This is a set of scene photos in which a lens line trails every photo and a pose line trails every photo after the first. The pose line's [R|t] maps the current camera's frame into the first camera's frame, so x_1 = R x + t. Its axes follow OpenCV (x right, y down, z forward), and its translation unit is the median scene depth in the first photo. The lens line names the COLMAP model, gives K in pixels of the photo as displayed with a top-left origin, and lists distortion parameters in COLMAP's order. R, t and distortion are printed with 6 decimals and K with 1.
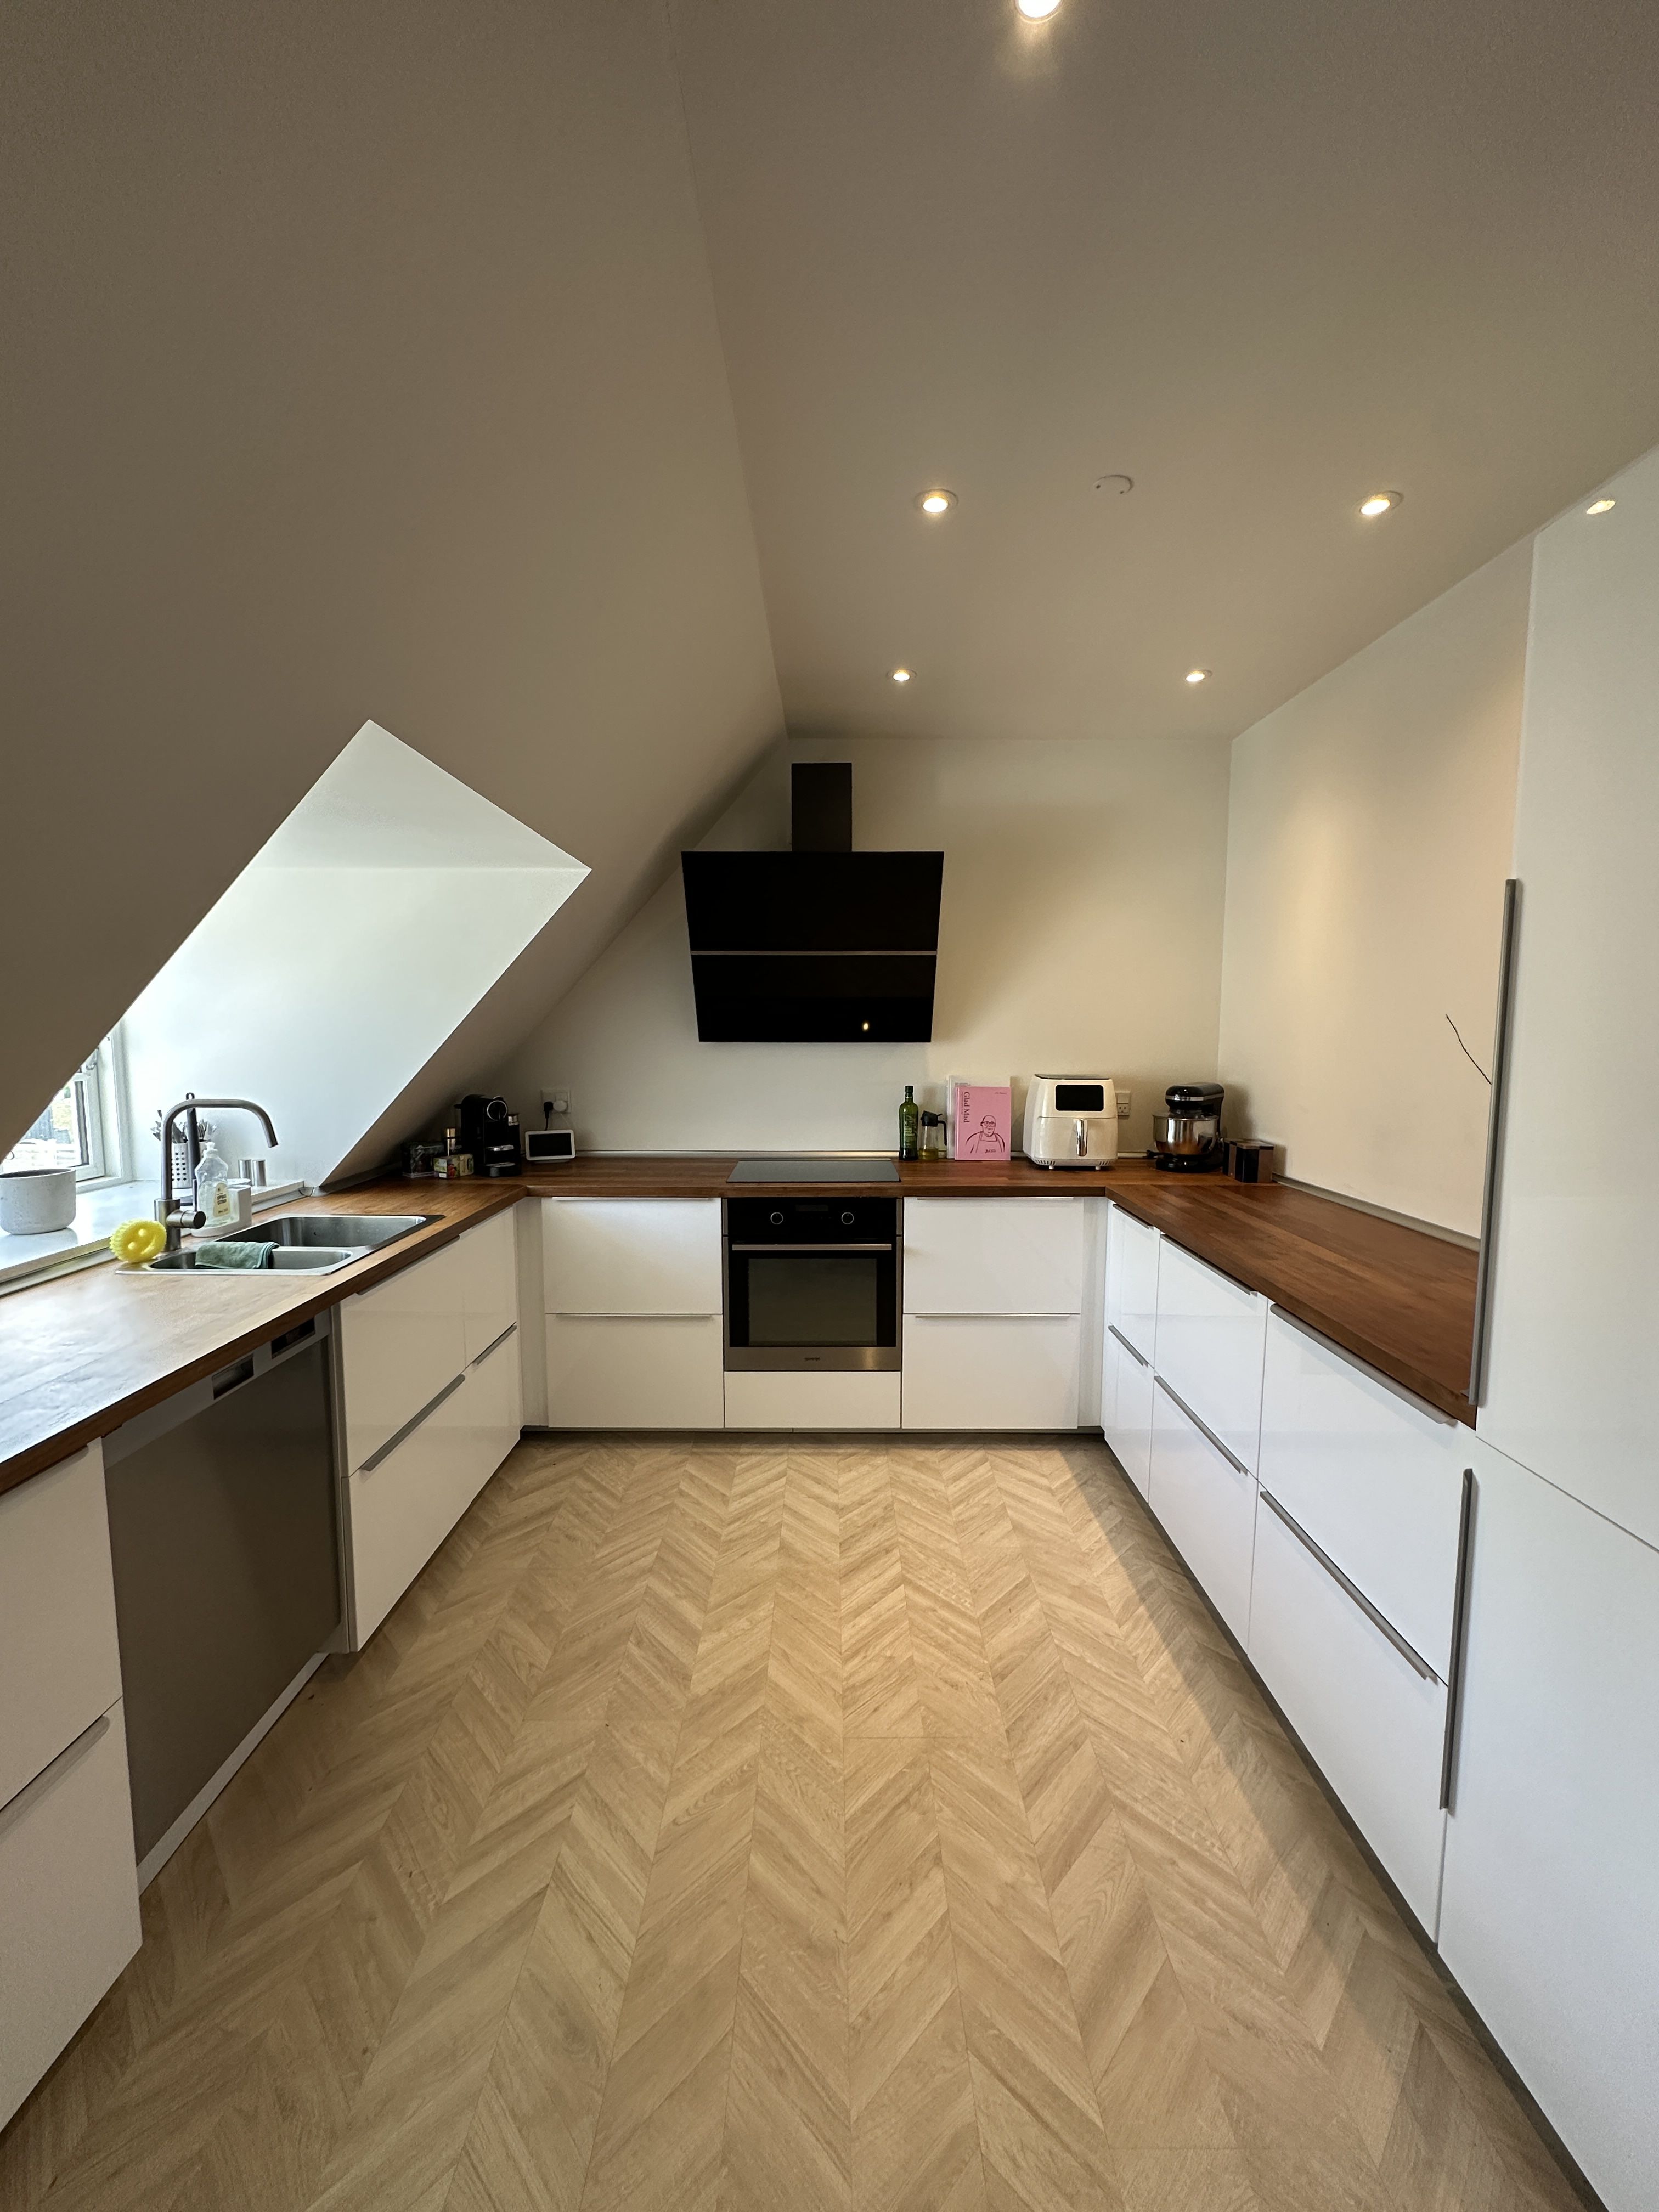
lens RADIAL K [[883.7, 0, 831.4], [0, 883.7, 1109.2], [0, 0, 1]] dist [-0.000682, 0.000724]
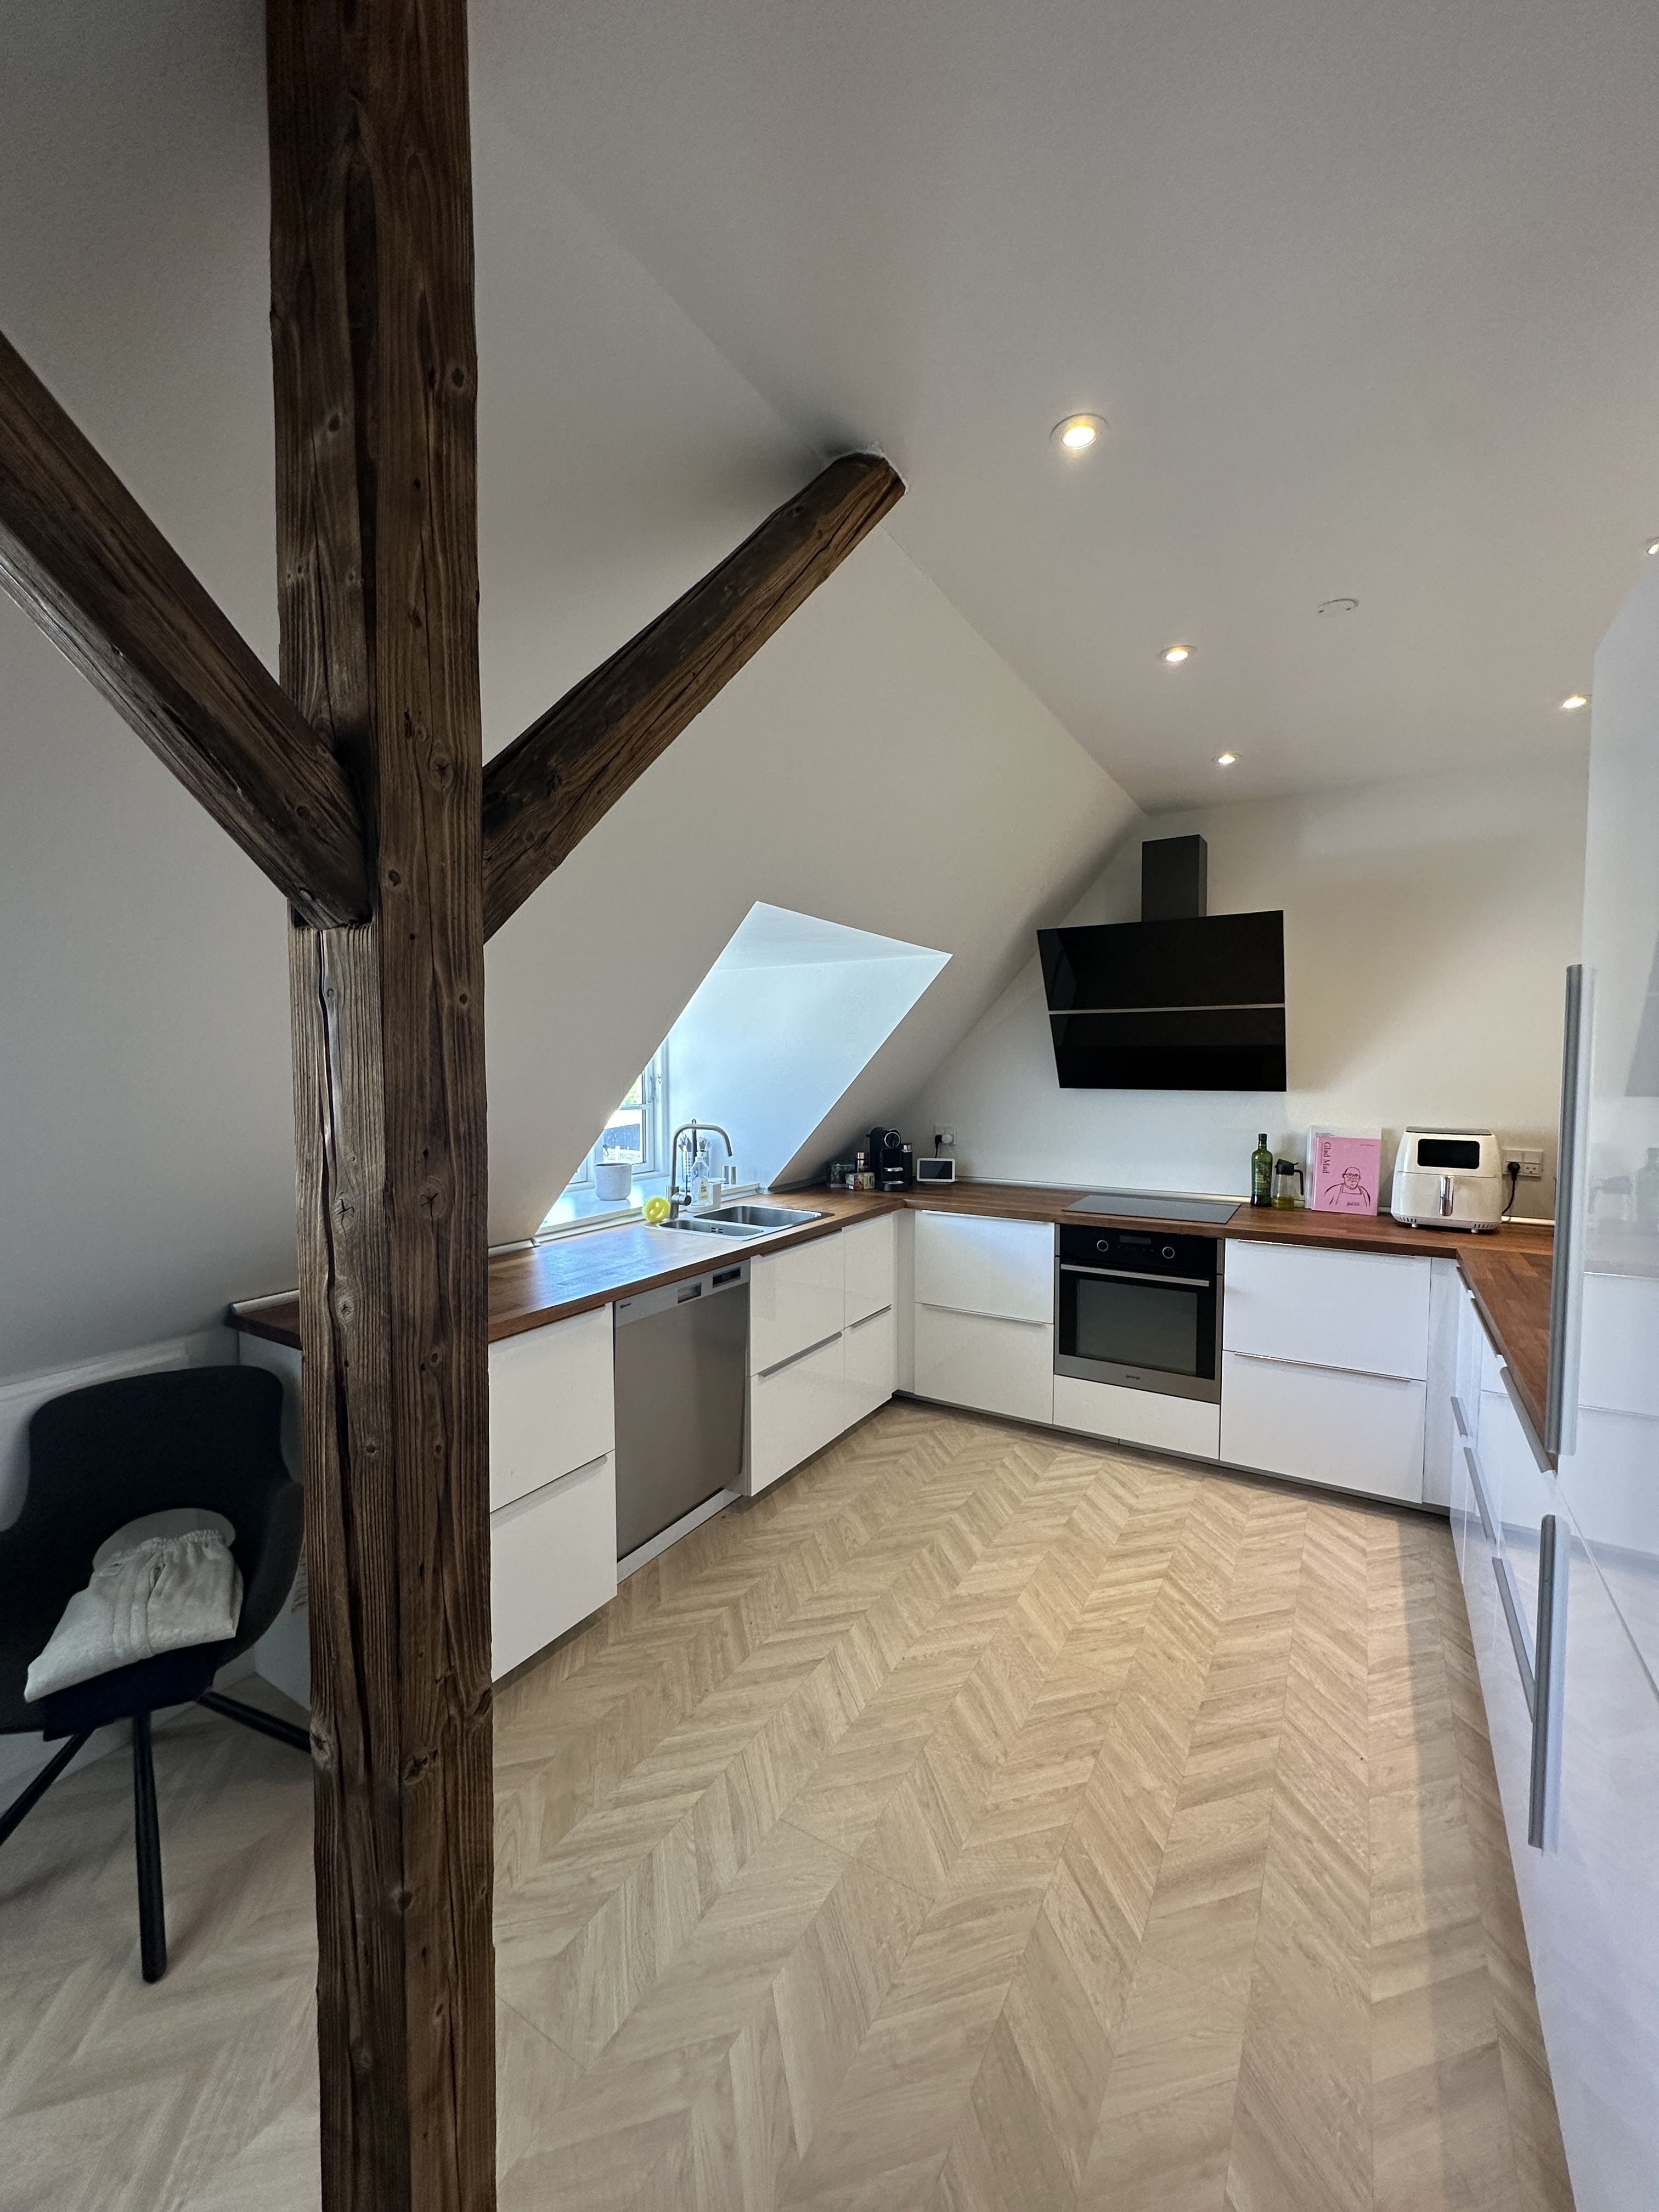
lens RADIAL K [[883.7, 0, 824.2], [0, 883.7, 1108.6], [0, 0, 1]] dist [-0.000682, 0.000724]
pose [[0.853077, 0.025130, -0.521180, 0.282261], [-0.046735, 0.998505, -0.028352, -0.004419], [0.519688, 0.048543, 0.852976, -0.206822]]
